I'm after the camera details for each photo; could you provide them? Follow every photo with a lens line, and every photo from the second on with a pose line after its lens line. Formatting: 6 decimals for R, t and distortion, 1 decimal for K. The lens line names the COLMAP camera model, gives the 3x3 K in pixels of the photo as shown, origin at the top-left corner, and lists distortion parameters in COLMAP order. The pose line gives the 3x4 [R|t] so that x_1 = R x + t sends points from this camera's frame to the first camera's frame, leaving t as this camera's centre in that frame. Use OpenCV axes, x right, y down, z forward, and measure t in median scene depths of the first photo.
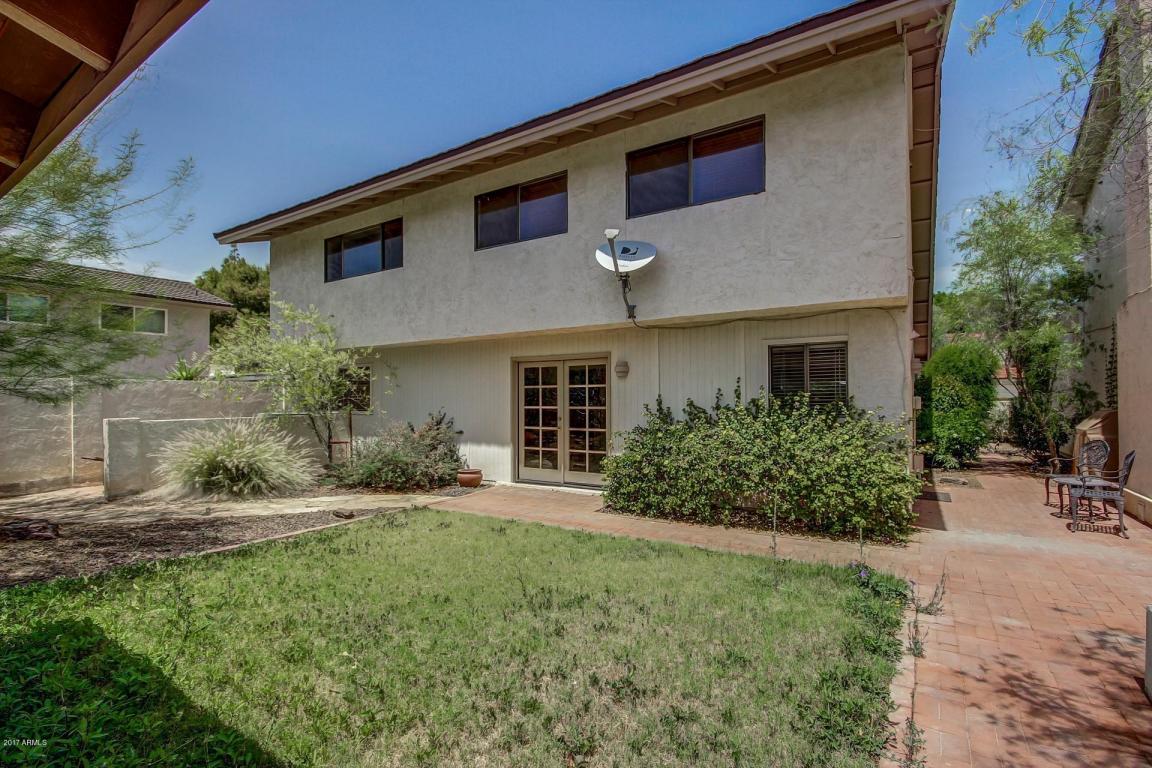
lens RADIAL K [[538.1, 0, 581.0], [0, 538.1, 388.4], [0, 0, 1]] dist [0.001324, -0.003657]
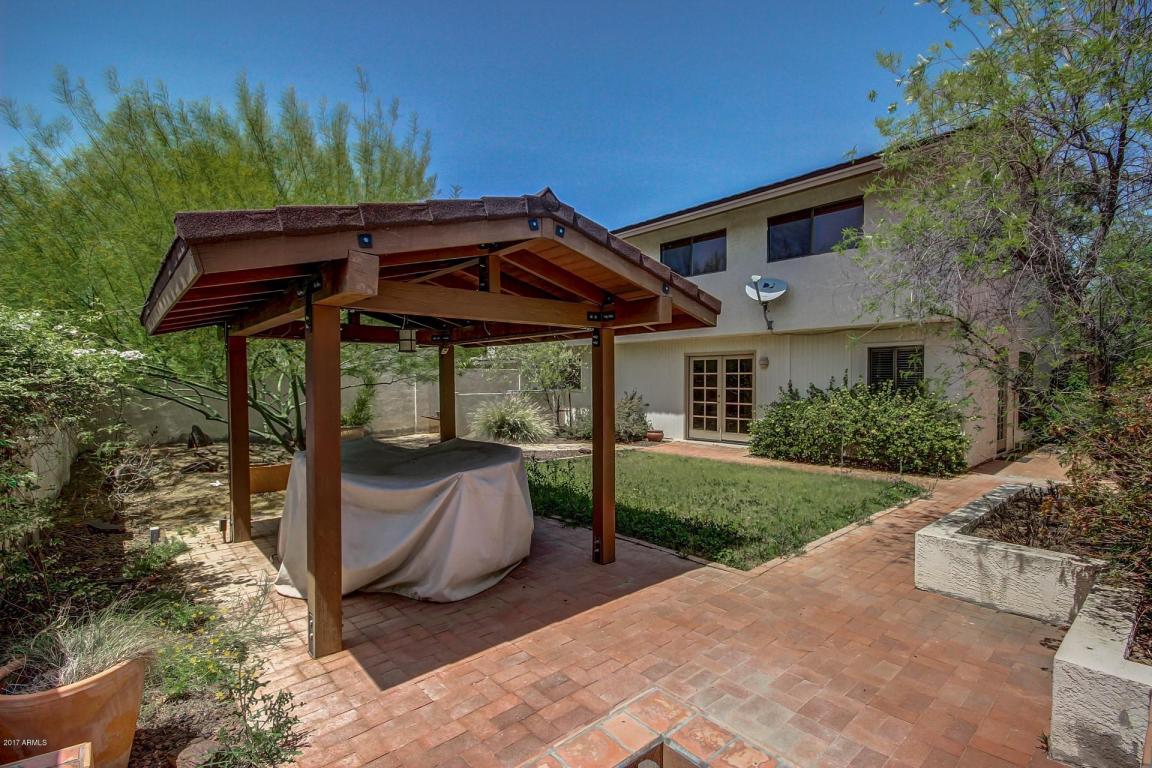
lens RADIAL K [[538.1, 0, 581.0], [0, 538.1, 388.4], [0, 0, 1]] dist [0.001324, -0.003657]
pose [[0.962504, 0.008116, -0.271145, -0.004844], [0.002573, 0.999234, 0.039046, -0.024087], [0.271254, -0.038280, 0.961746, -0.552299]]
